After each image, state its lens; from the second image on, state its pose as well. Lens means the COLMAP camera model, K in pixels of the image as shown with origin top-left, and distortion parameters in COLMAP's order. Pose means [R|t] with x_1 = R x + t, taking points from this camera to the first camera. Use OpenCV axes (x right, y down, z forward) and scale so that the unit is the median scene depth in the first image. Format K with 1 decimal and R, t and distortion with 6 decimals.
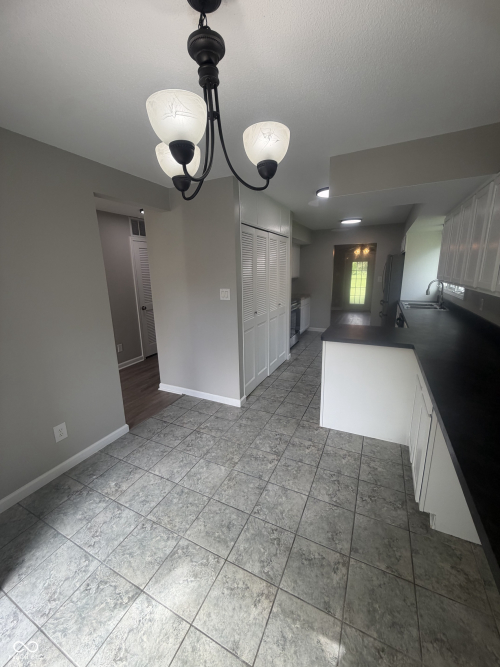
lens RADIAL K [[264.5, 0, 250.2], [0, 264.5, 333.1], [0, 0, 1]] dist [-0.002936, 0.000528]
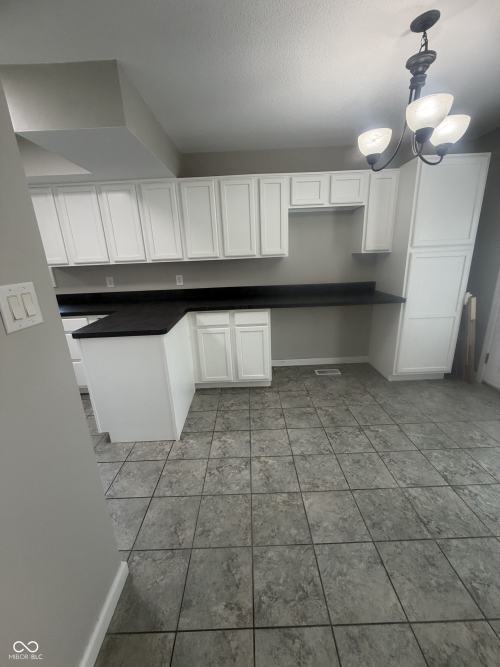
lens RADIAL K [[264.5, 0, 248.8], [0, 264.5, 331.2], [0, 0, 1]] dist [-0.002936, 0.000528]
pose [[-0.441644, -0.214098, 0.871271, -0.614477], [0.258666, 0.899490, 0.352149, -0.228484], [-0.859094, 0.380893, -0.341875, 1.316134]]
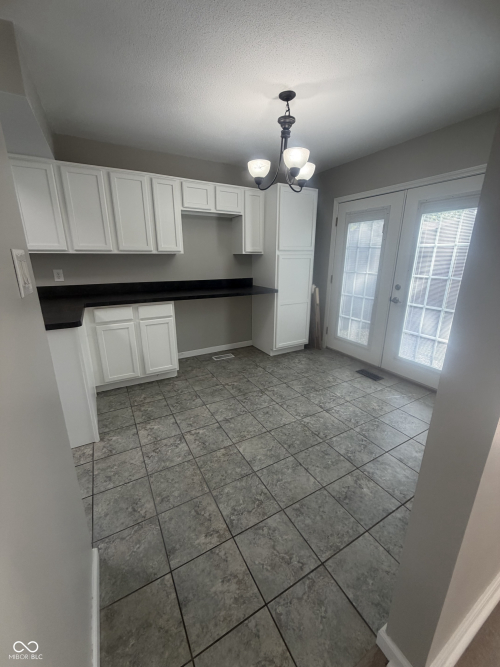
lens RADIAL K [[264.5, 0, 248.4], [0, 264.5, 331.1], [0, 0, 1]] dist [-0.002936, 0.000528]
pose [[-0.819365, -0.138698, 0.556241, -0.618371], [0.148584, 0.885753, 0.439732, -0.256175], [-0.553682, 0.442949, -0.705147, 1.573549]]
